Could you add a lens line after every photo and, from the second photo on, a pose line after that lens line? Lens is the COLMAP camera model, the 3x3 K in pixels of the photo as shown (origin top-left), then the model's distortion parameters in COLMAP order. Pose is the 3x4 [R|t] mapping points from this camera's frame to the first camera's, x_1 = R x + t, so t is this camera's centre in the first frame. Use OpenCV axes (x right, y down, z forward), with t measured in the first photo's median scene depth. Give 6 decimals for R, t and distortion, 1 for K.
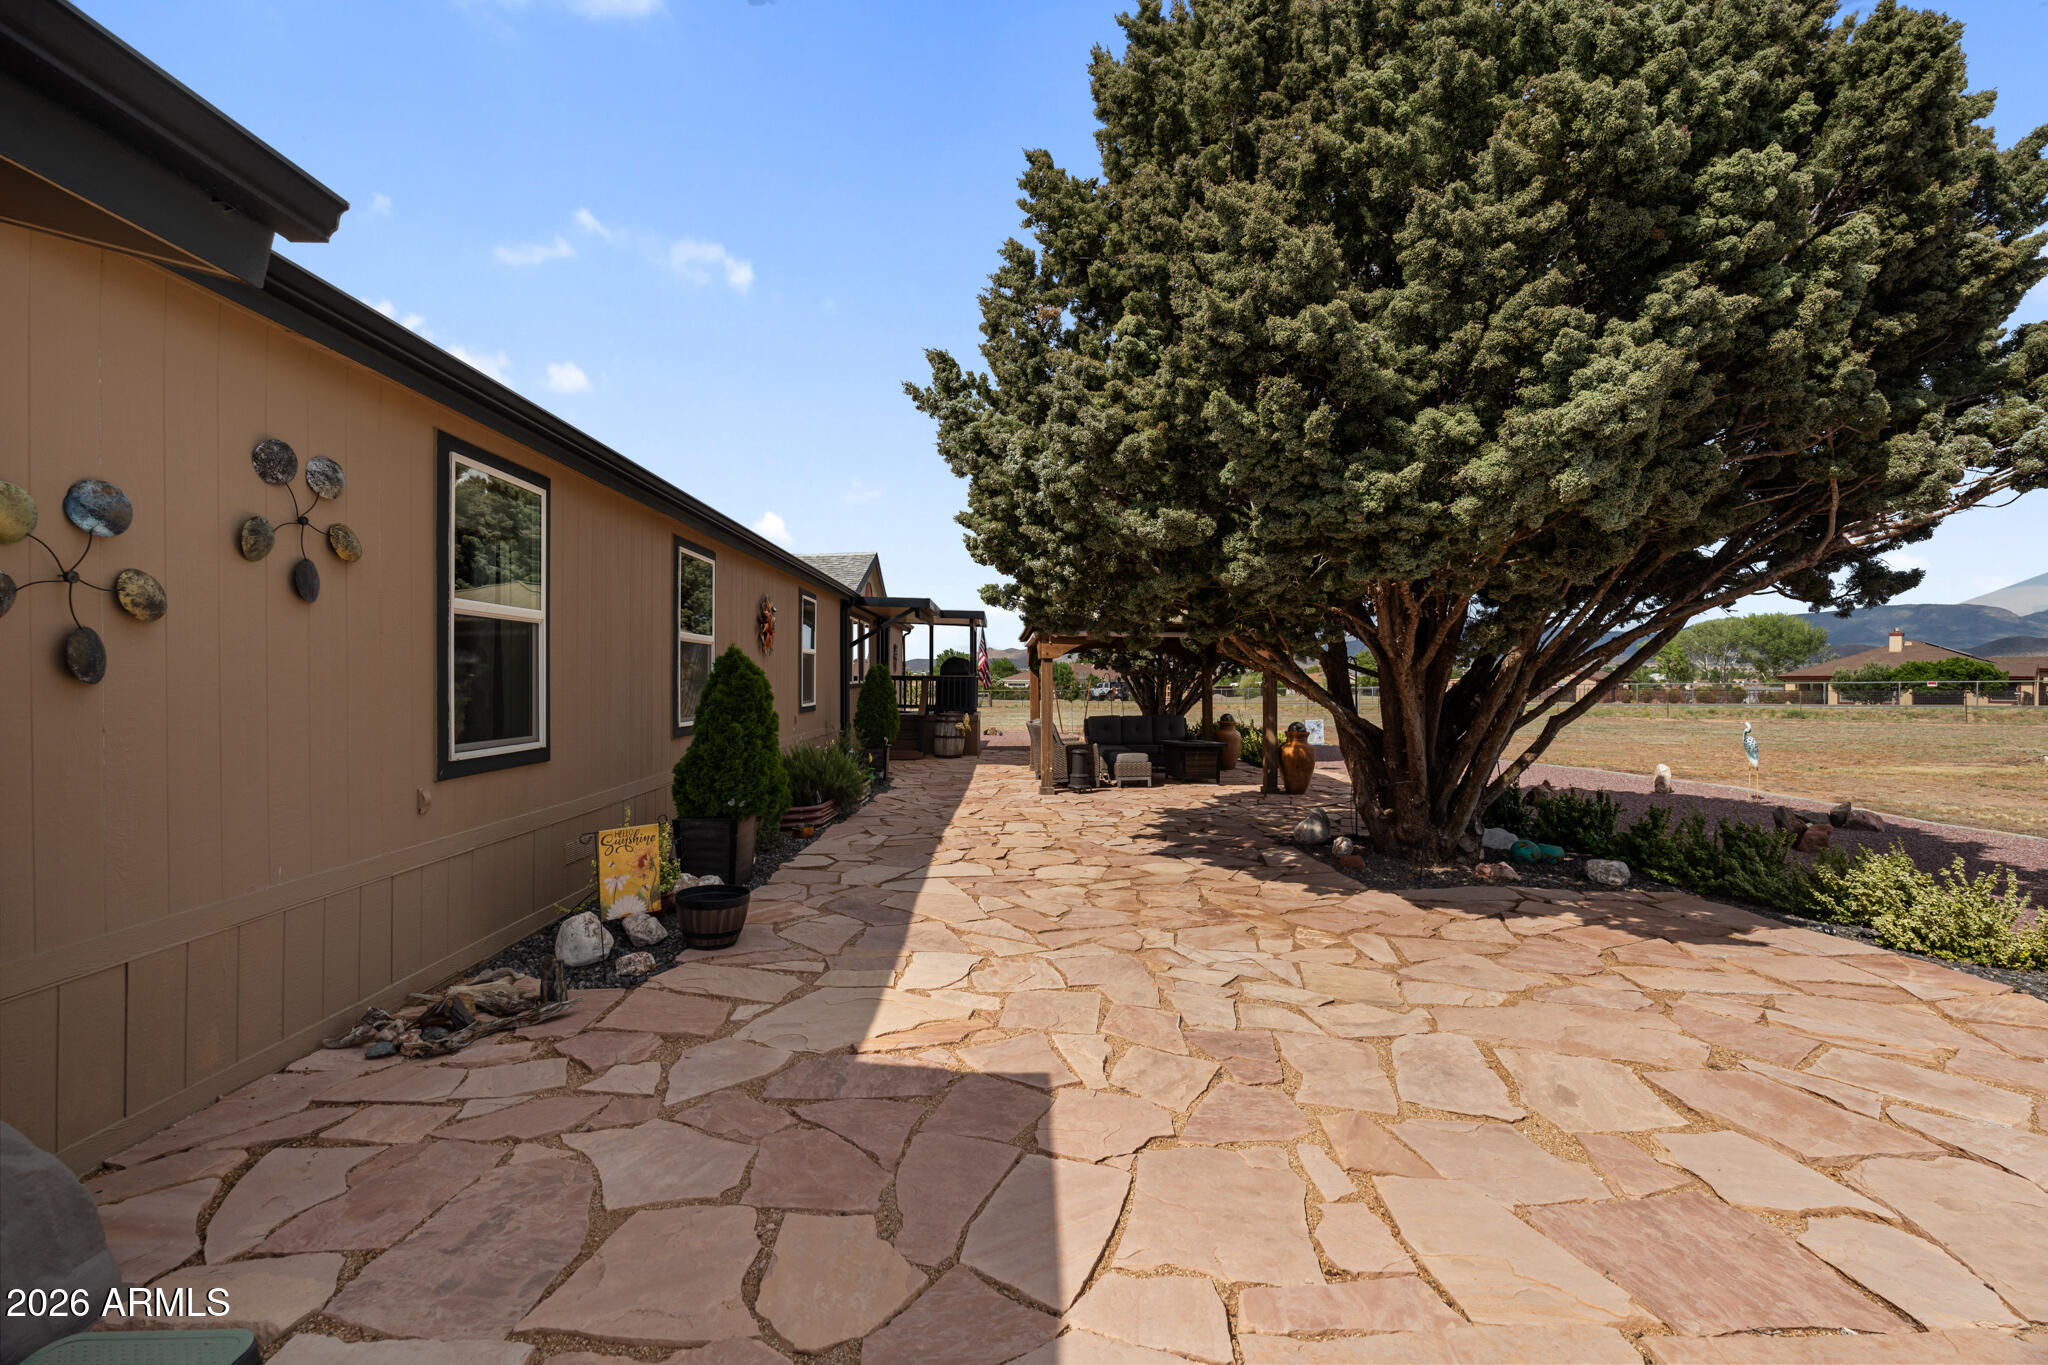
lens RADIAL K [[899.5, 0, 1017.5], [0, 899.5, 688.6], [0, 0, 1]] dist [-0.003472, 0.000256]
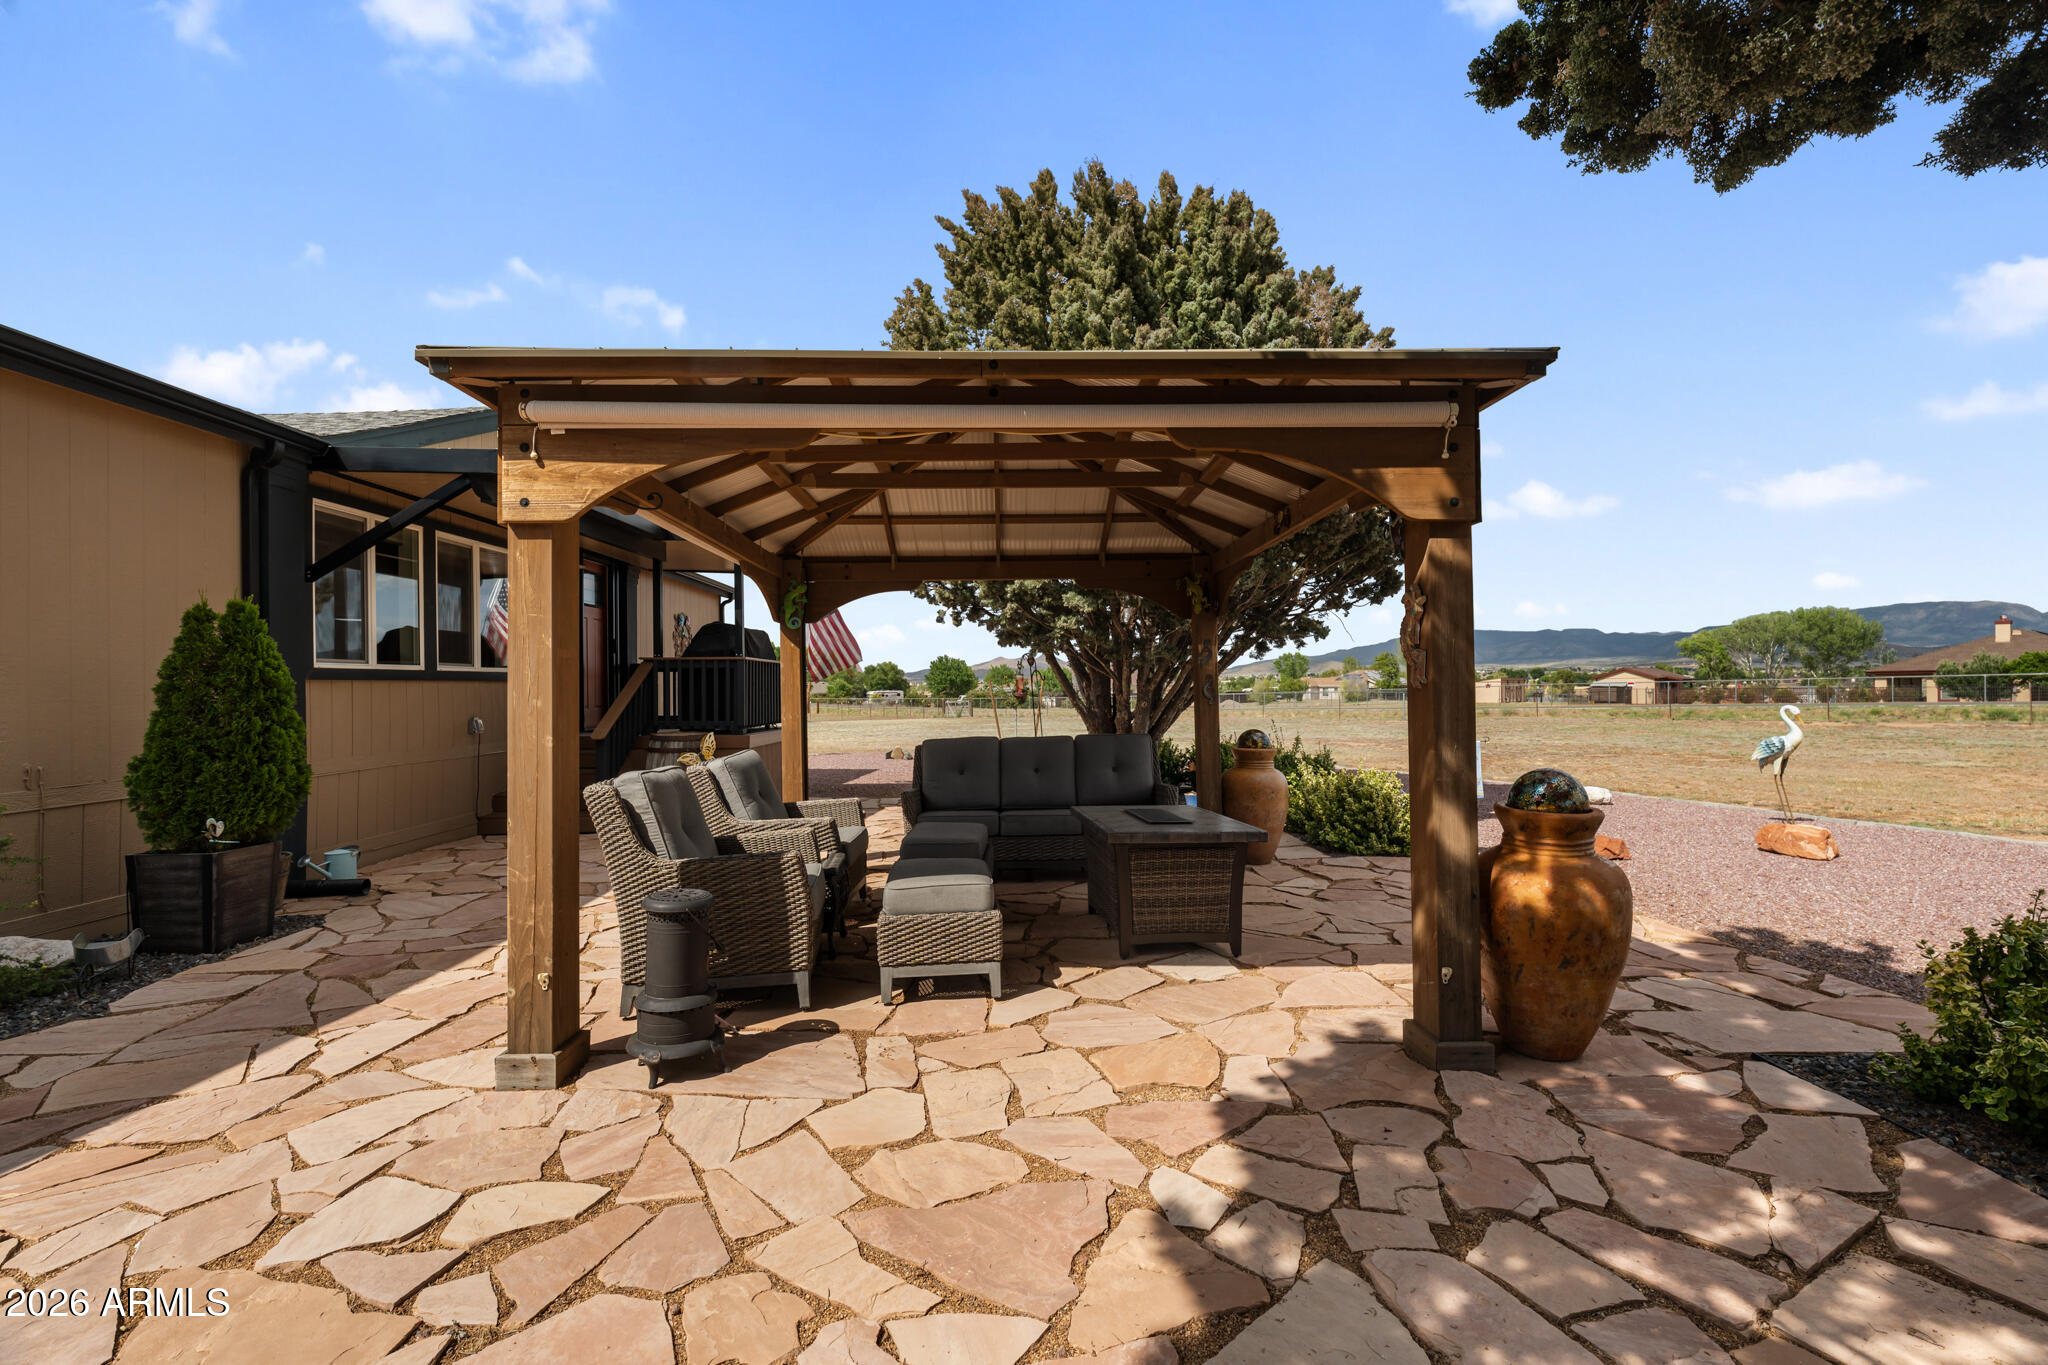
lens RADIAL K [[899.5, 0, 1017.5], [0, 899.5, 688.6], [0, 0, 1]] dist [-0.003472, 0.000256]
pose [[0.999845, -0.012177, -0.012735, 0.025253], [0.012045, 0.999873, -0.010438, 0.002358], [0.012861, 0.010283, 0.999864, 0.114288]]
